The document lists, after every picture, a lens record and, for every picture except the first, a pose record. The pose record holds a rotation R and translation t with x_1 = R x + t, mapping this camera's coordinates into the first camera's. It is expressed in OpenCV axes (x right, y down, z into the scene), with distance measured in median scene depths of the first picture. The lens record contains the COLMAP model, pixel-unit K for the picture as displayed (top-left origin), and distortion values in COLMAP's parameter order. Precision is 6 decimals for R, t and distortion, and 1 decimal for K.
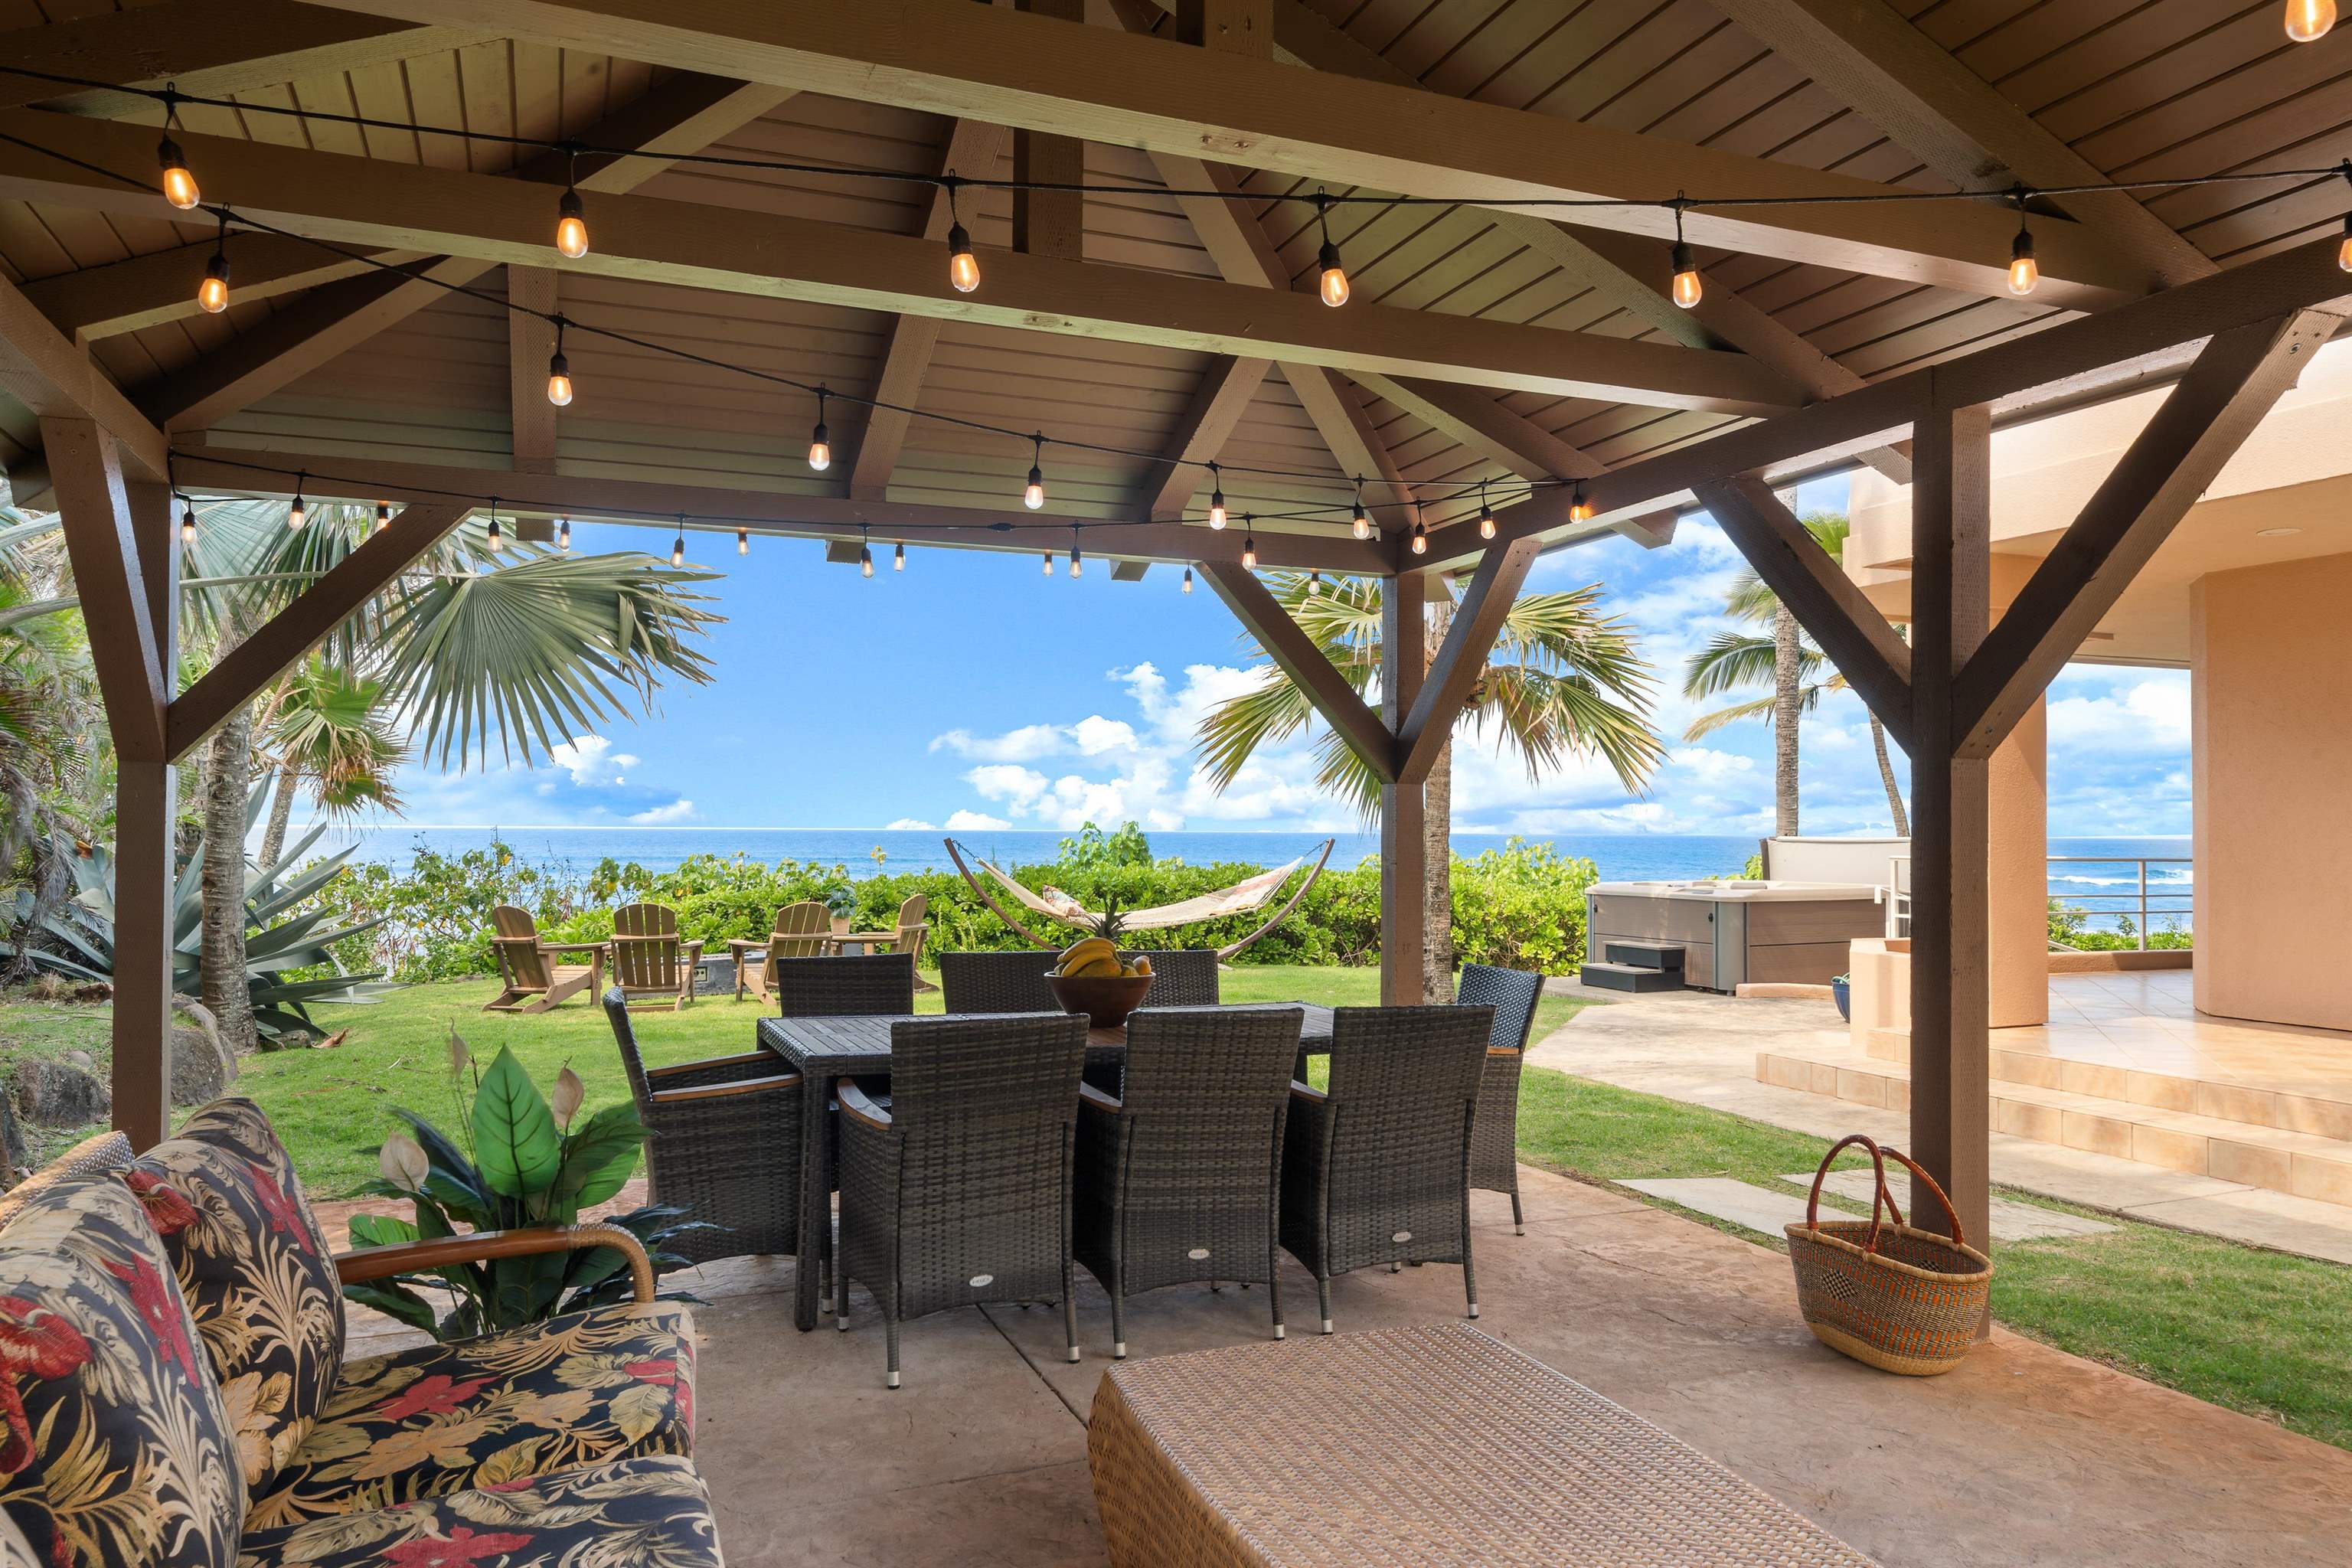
lens RADIAL K [[1598.8, 0, 1176.0], [0, 1598.8, 784.0], [0, 0, 1]] dist [0.002095, 0.001176]
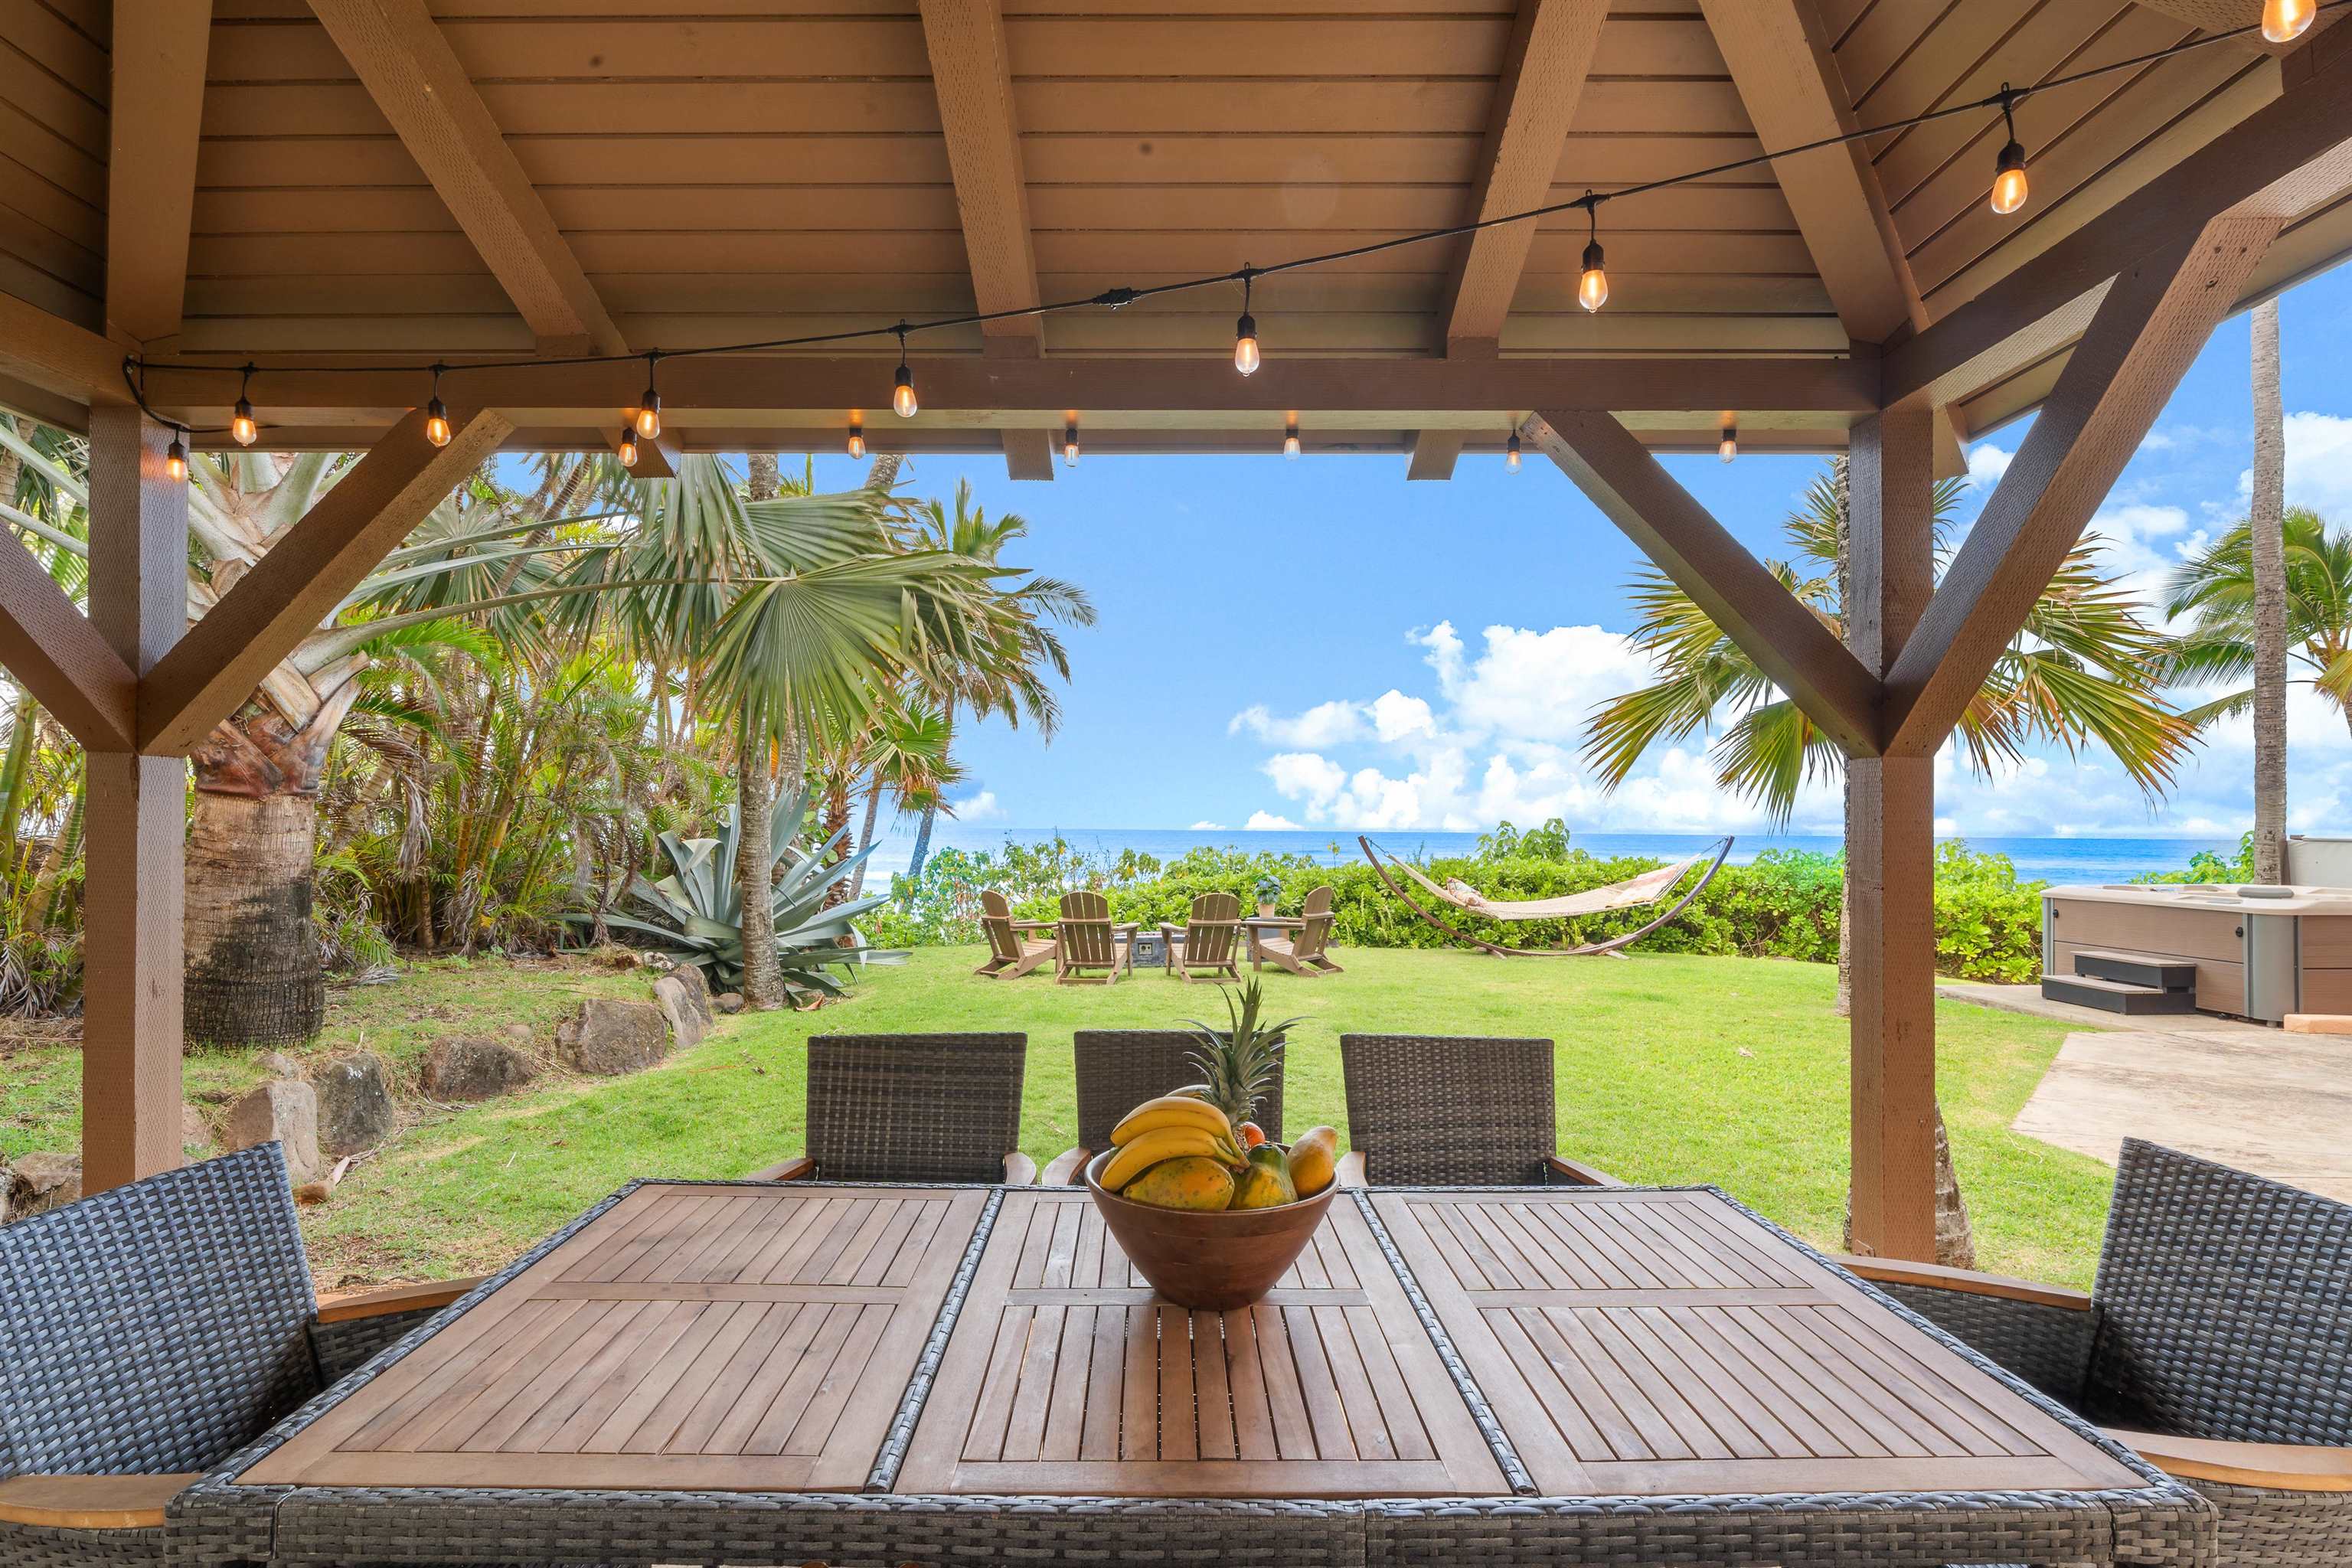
lens RADIAL K [[1075.1, 0, 1170.2], [0, 1075.1, 811.3], [0, 0, 1]] dist [0.000307, 0.000304]
pose [[0.929918, -0.006869, -0.367702, 0.047147], [0.012081, 0.999857, 0.011874, 0.015438], [0.367567, -0.015484, 0.929868, 0.677478]]
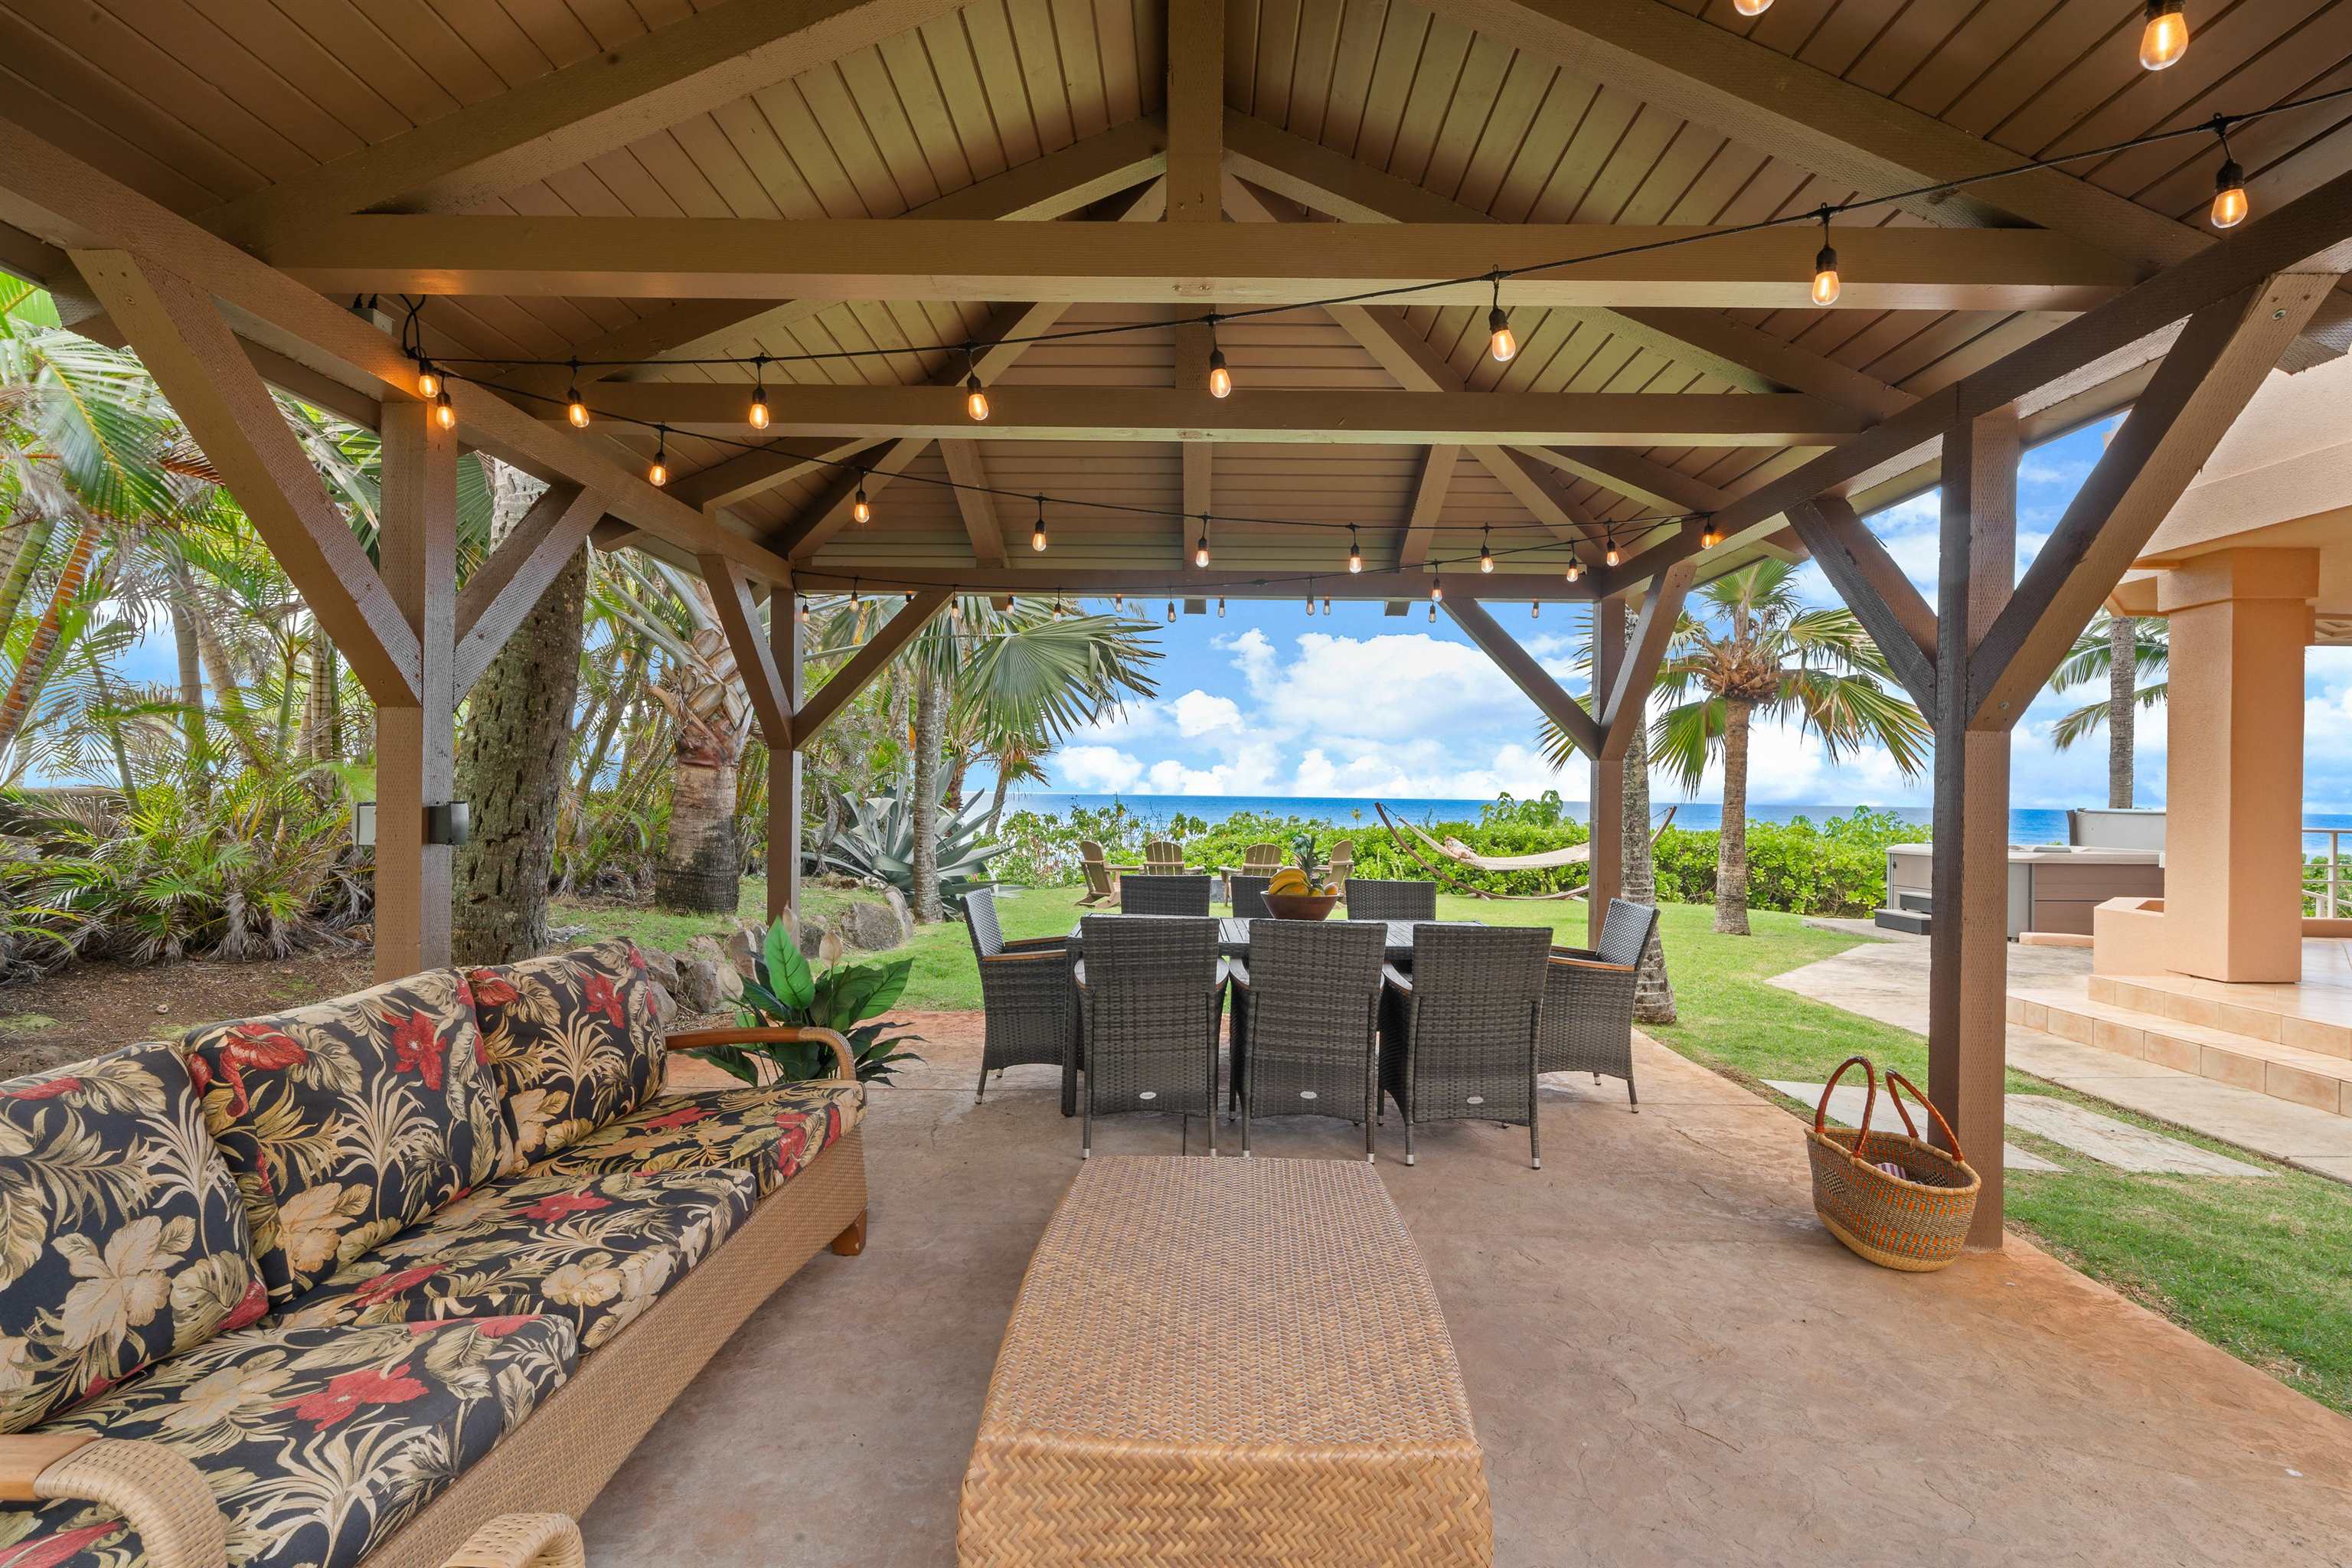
lens RADIAL K [[1085.0, 0, 1185.1], [0, 1085.0, 787.2], [0, 0, 1]] dist [0.000416, 0.000396]
pose [[0.925873, 0.005382, -0.377797, 0.206568], [0.001515, 0.999838, 0.017954, 0.006592], [0.377832, -0.017195, 0.925714, 0.067669]]
